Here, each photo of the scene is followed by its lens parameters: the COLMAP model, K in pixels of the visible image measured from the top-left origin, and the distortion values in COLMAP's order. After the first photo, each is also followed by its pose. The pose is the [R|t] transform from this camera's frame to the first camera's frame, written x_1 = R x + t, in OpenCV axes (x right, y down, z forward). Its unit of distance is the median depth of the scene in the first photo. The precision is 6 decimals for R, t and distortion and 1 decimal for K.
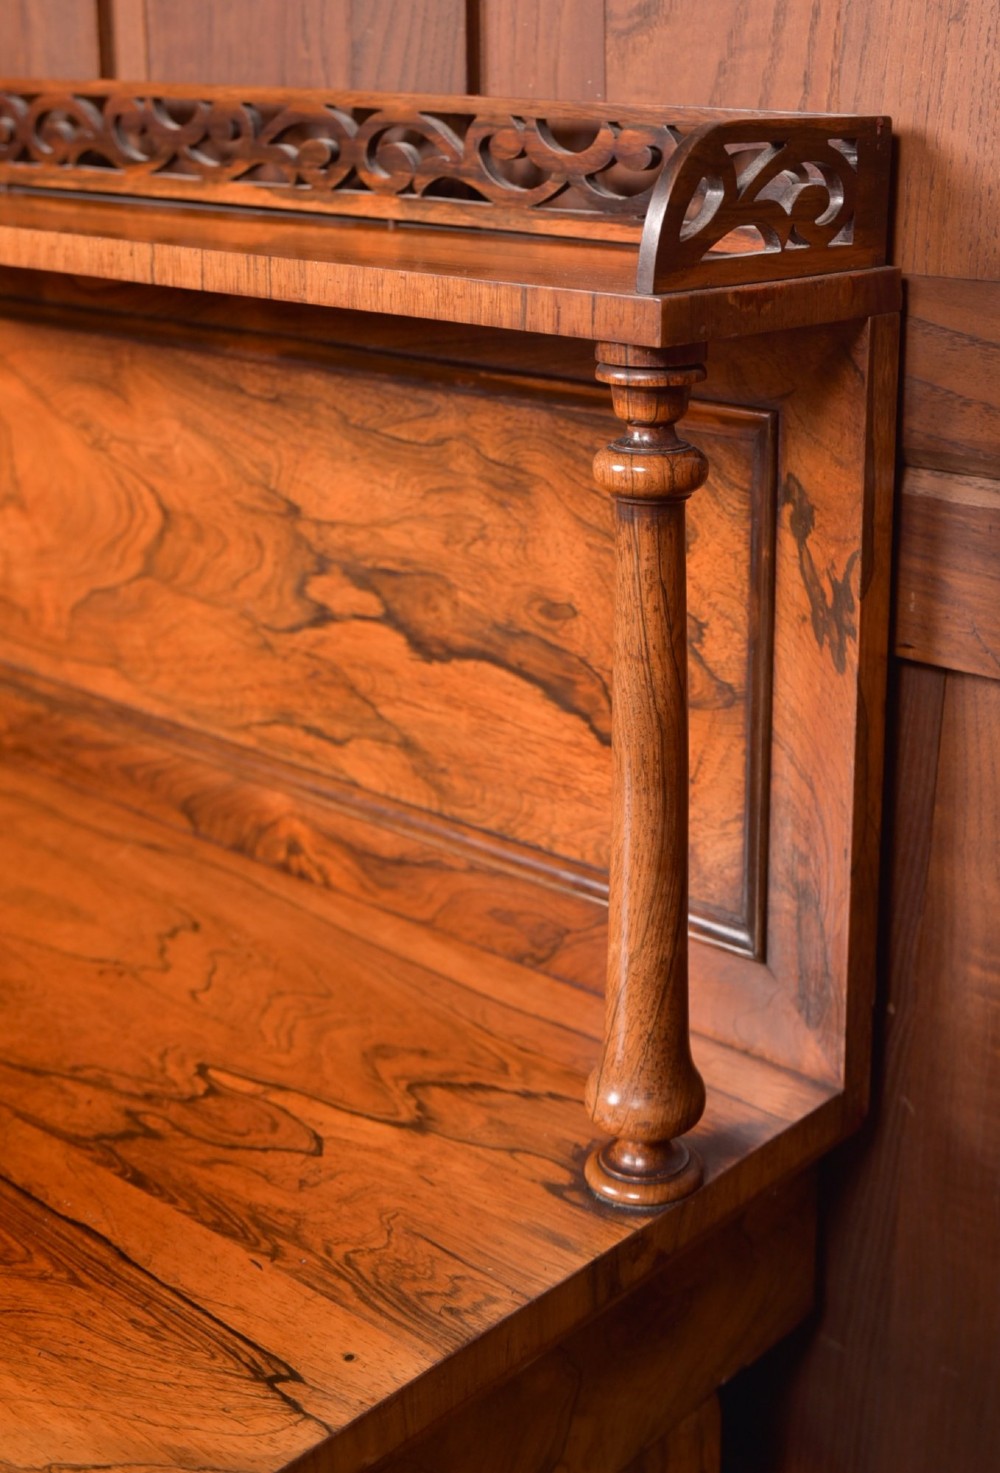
lens RADIAL K [[2012.6, 0, 674.0], [0, 2012.6, 479.9], [0, 0, 1]] dist [-0.023262, -0.017643]
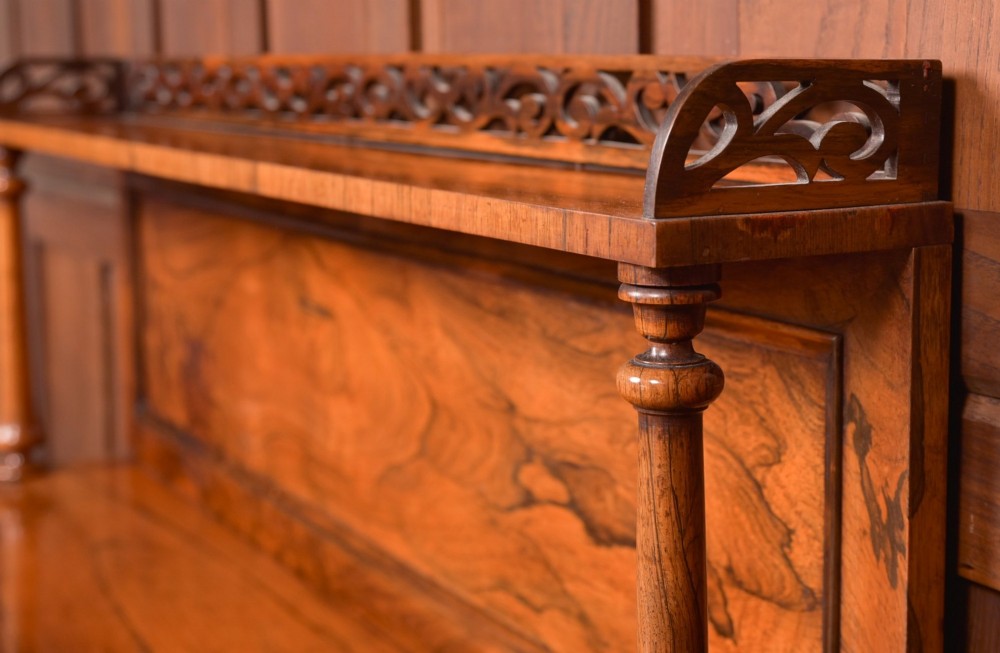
lens RADIAL K [[1570.0, 0, 659.8], [0, 1570.0, 242.0], [0, 0, 1]] dist [0.008766, 0.061098]
pose [[0.959142, 0.020039, -0.282216, 0.167729], [-0.047138, 0.994865, -0.089563, -0.003370], [0.278972, 0.099207, 0.955161, 0.146334]]
